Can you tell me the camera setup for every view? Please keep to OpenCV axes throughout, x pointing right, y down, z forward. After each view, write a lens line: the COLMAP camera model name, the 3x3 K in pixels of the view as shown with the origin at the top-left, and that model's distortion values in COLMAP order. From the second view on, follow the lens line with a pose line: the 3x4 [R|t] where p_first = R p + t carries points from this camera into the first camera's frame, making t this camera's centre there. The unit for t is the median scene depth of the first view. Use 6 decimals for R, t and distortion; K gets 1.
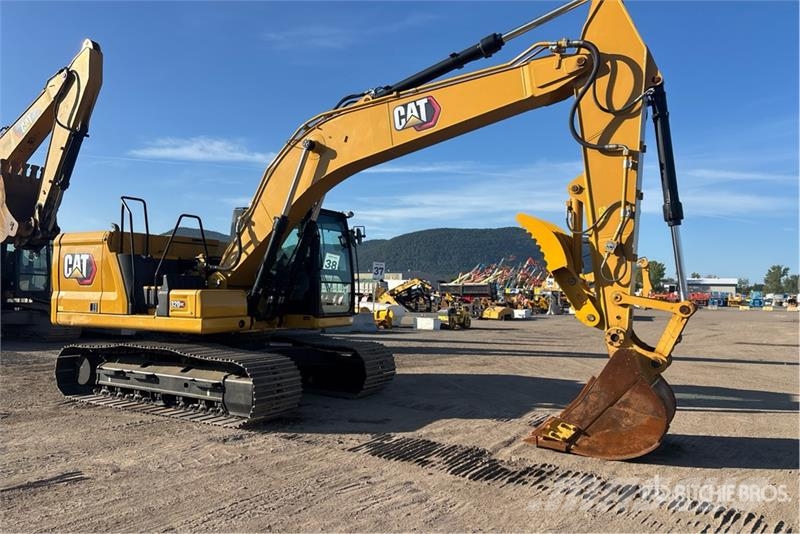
lens RADIAL K [[606.0, 0, 399.2], [0, 606.0, 272.8], [0, 0, 1]] dist [0.048706, -0.045527]
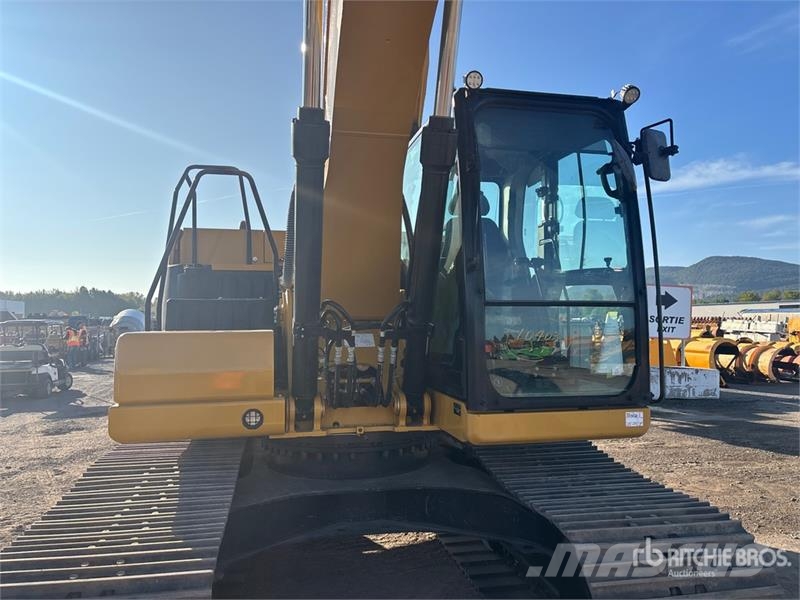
lens RADIAL K [[605.5, 0, 377.3], [0, 605.5, 294.7], [0, 0, 1]] dist [0.059513, -0.067188]
pose [[0.650099, -0.053181, -0.757986, 0.094117], [0.037517, 0.998578, -0.037884, 0.022704], [0.758922, -0.003809, 0.651170, 0.813740]]
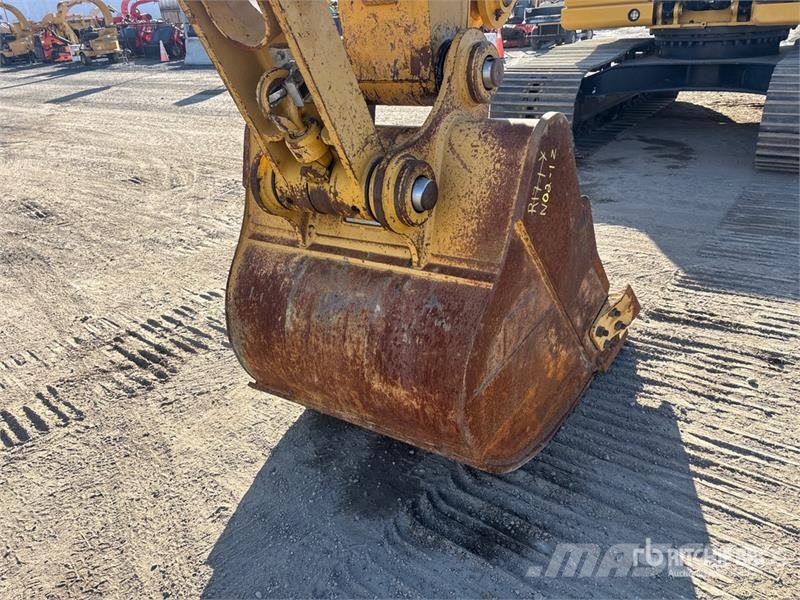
lens RADIAL K [[605.5, 0, 407.1], [0, 605.5, 305.1], [0, 0, 1]] dist [0.059513, -0.067188]
pose [[-0.057335, 0.427818, -0.902045, 0.515657], [0.091247, 0.901995, 0.421994, 0.063306], [0.994176, -0.058114, -0.090753, 0.797510]]
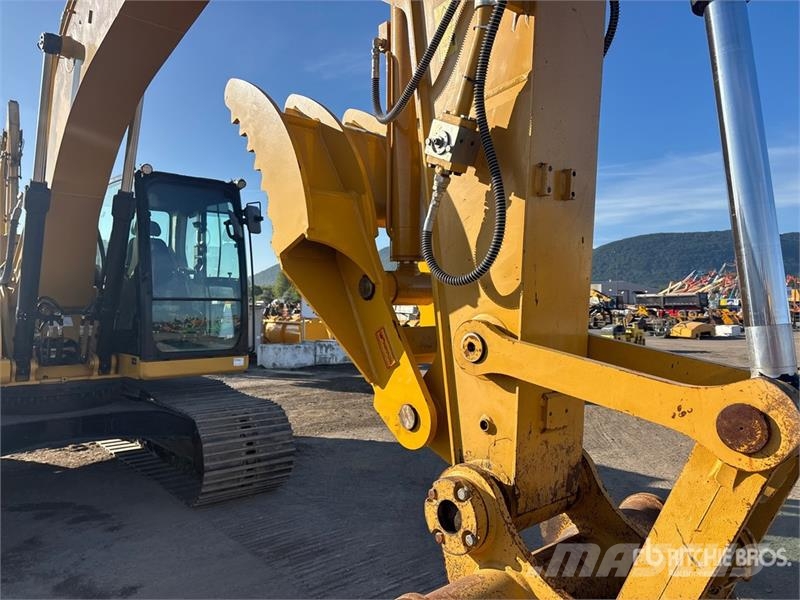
lens RADIAL K [[605.5, 0, 405.2], [0, 605.5, 299.0], [0, 0, 1]] dist [0.059513, -0.067188]
pose [[0.947664, -0.017752, -0.318776, 0.312992], [0.024425, 0.999558, 0.016947, 0.012134], [0.318335, -0.023846, 0.947678, 0.580062]]
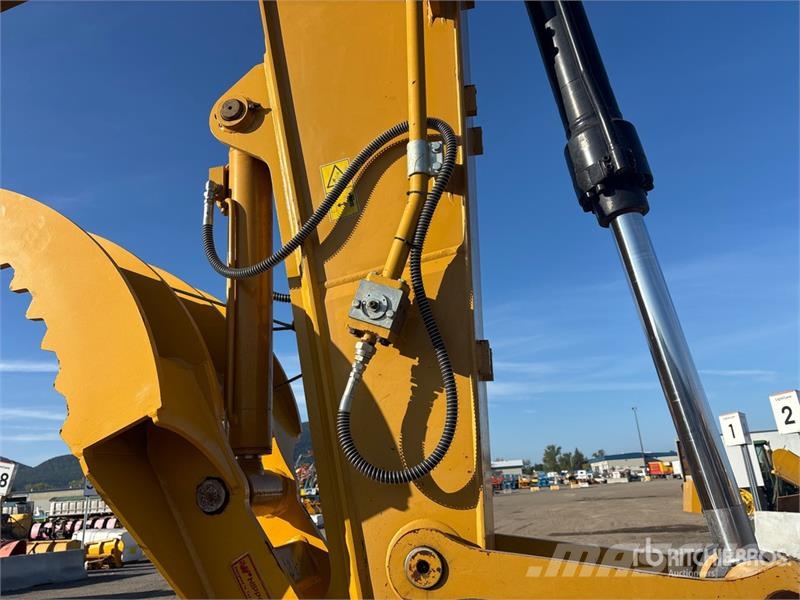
lens RADIAL K [[605.5, 0, 397.3], [0, 605.5, 293.7], [0, 0, 1]] dist [0.059513, -0.067188]
pose [[0.948518, 0.015804, 0.316329, 0.220036], [0.073497, 0.960509, -0.268368, 0.006989], [-0.308078, 0.277801, 0.909898, 0.616479]]
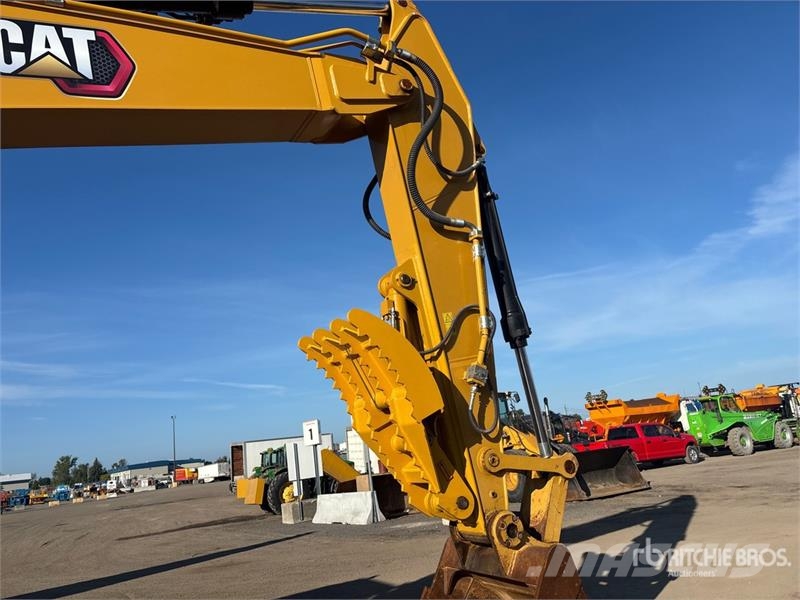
lens RADIAL K [[605.5, 0, 401.9], [0, 605.5, 302.0], [0, 0, 1]] dist [0.059513, -0.067188]
pose [[0.492343, 0.136930, 0.859563, -0.172320], [0.090694, 0.974102, -0.207124, 0.003655], [-0.865663, 0.179933, 0.467173, 0.587873]]
